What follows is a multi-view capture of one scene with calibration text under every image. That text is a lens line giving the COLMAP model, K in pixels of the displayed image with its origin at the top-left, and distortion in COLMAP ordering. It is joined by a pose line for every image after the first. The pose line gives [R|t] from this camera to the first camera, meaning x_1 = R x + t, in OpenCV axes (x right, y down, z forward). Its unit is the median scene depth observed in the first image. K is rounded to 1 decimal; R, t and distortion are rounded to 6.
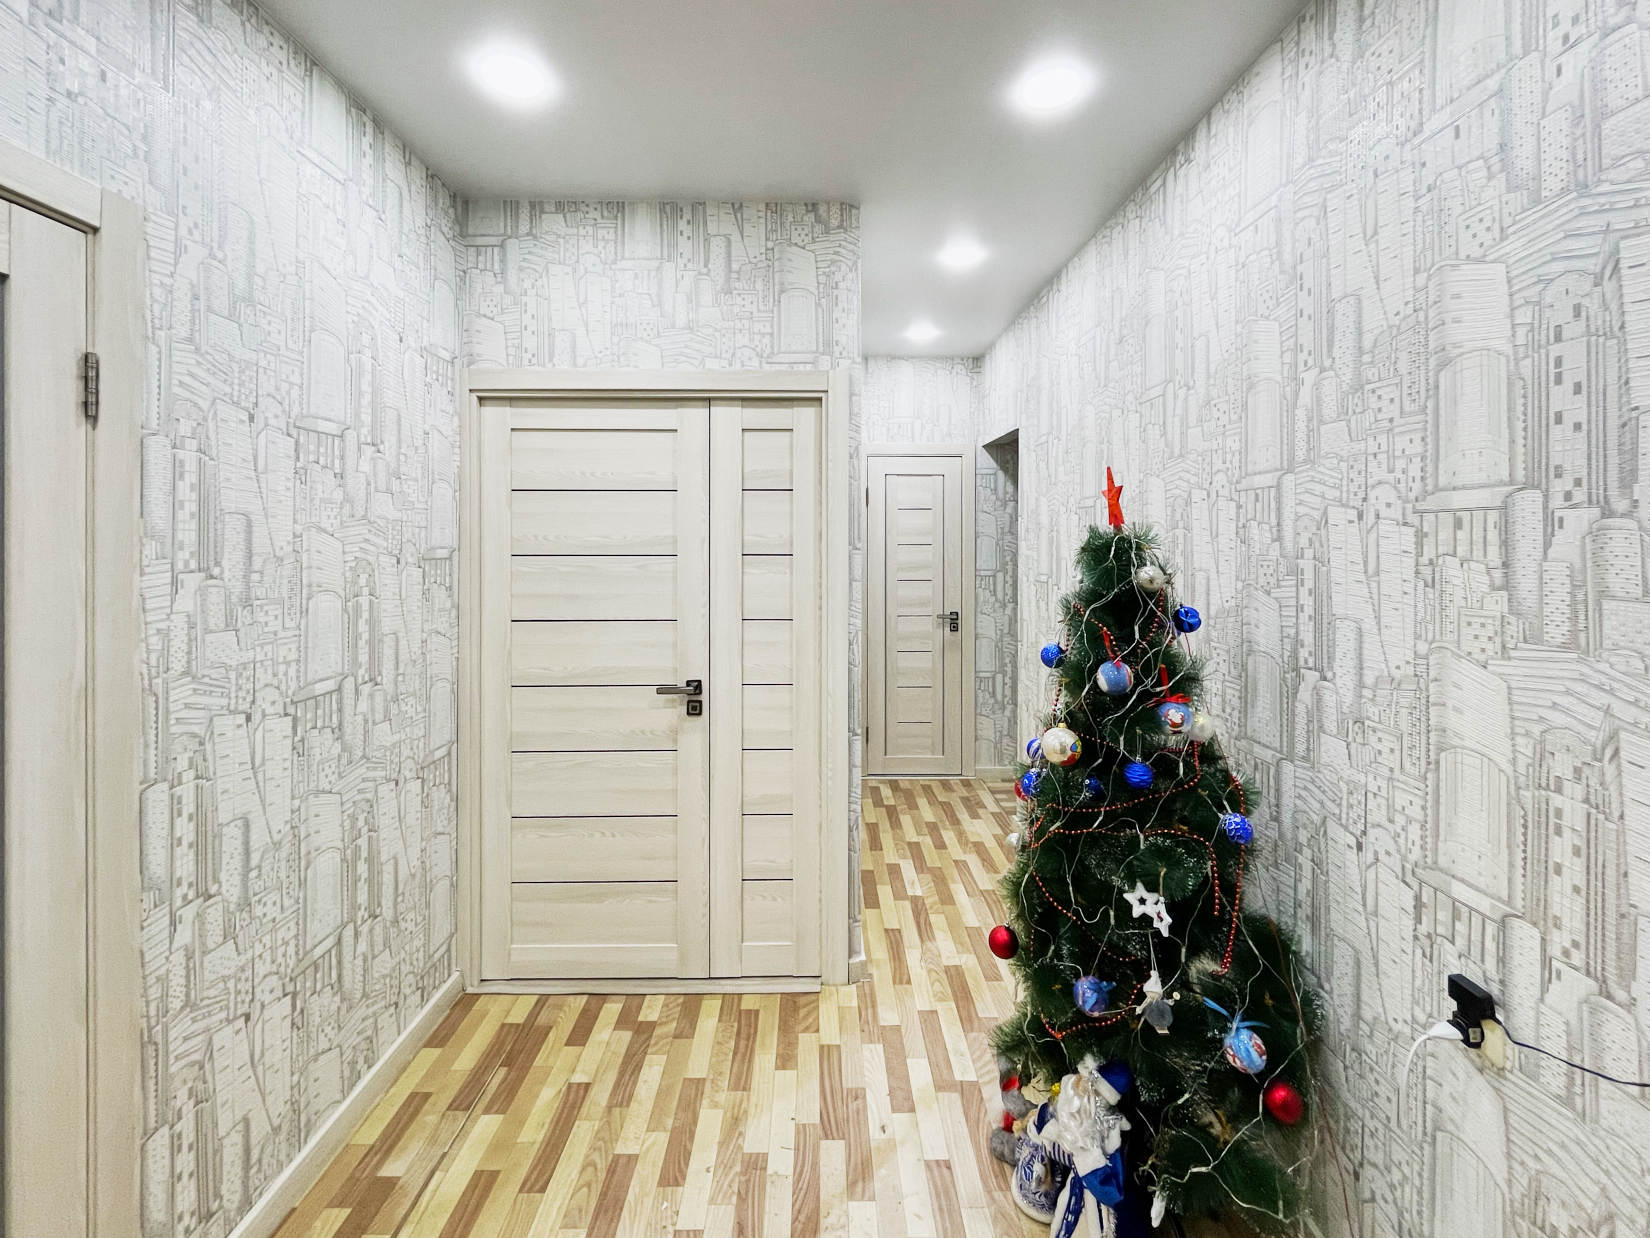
lens RADIAL K [[697.0, 0, 828.4], [0, 697.0, 572.3], [0, 0, 1]] dist [-0.000617, -0.000734]
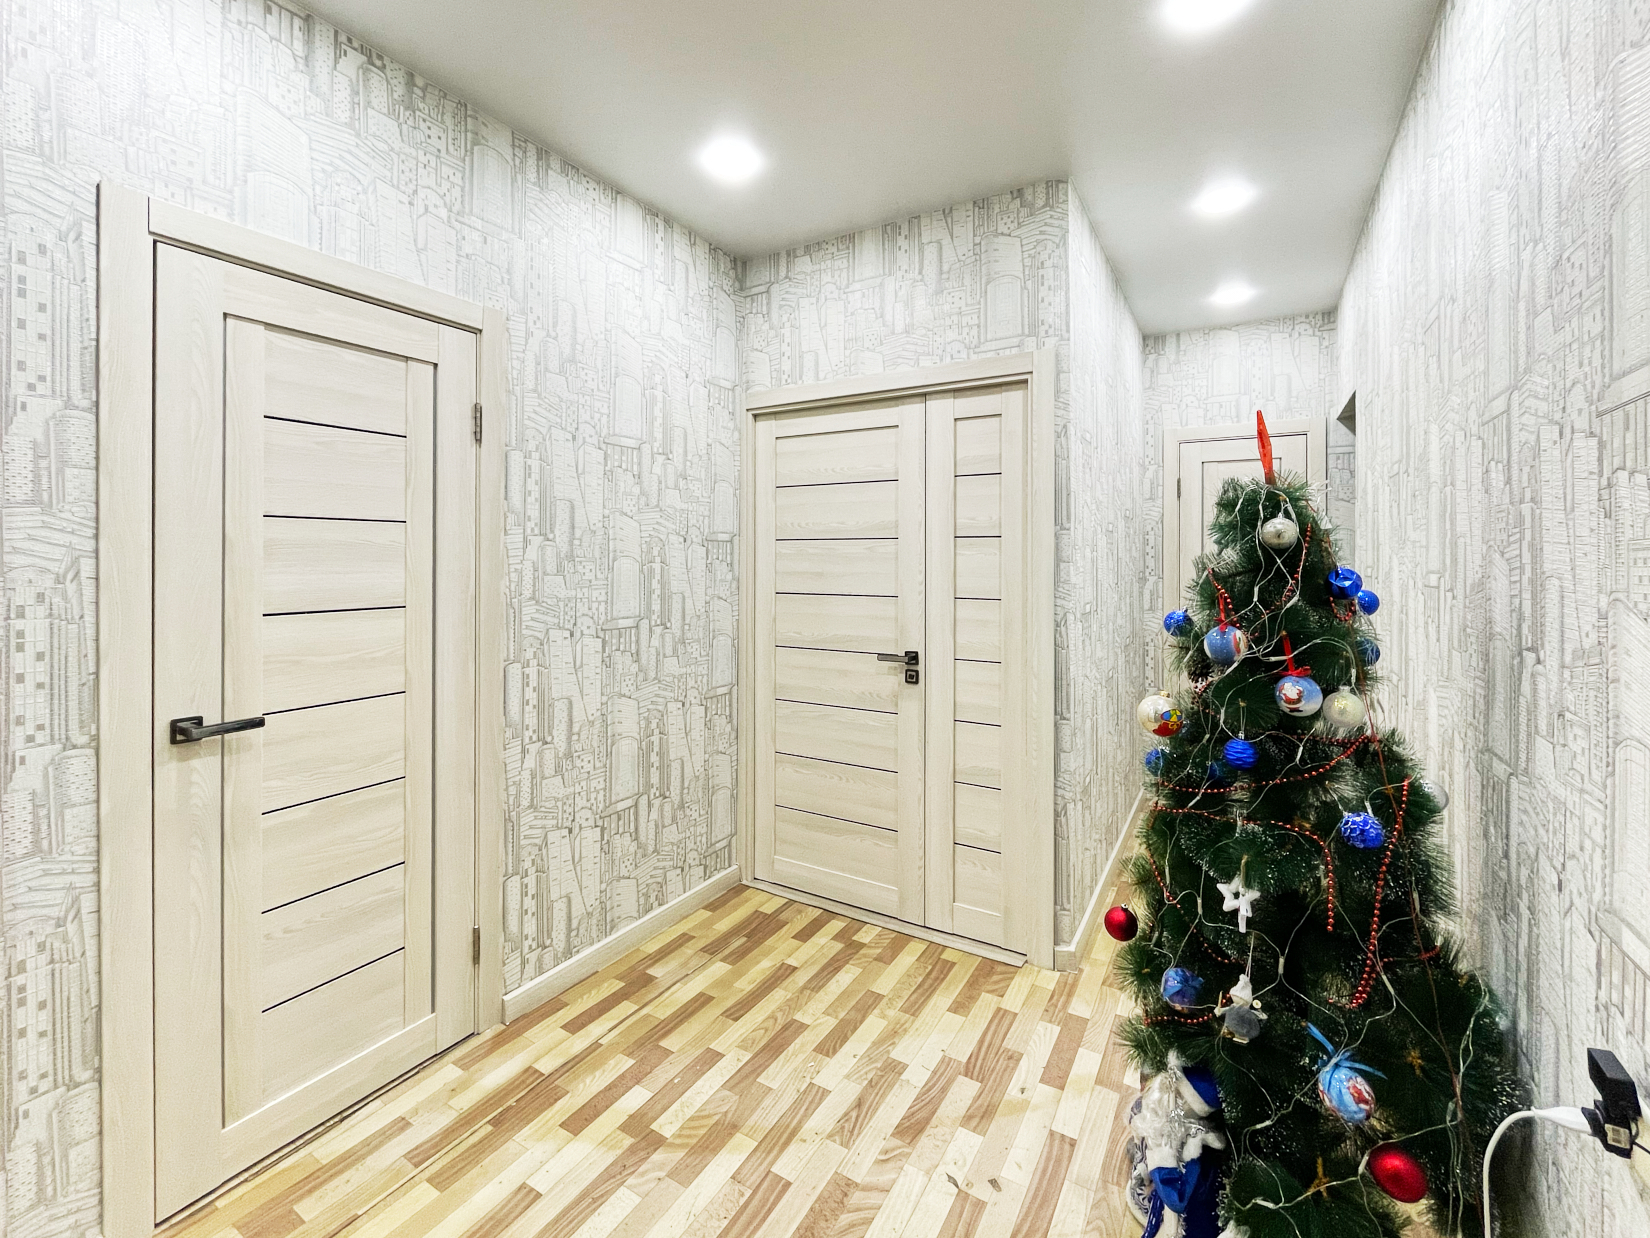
lens RADIAL K [[704.3, 0, 842.0], [0, 704.3, 594.0], [0, 0, 1]] dist [-0.001024, -0.000885]
pose [[0.857070, 0.023402, -0.514668, 0.375973], [-0.021843, 0.999720, 0.009082, 0.074158], [0.514736, 0.003458, 0.857342, -0.019099]]
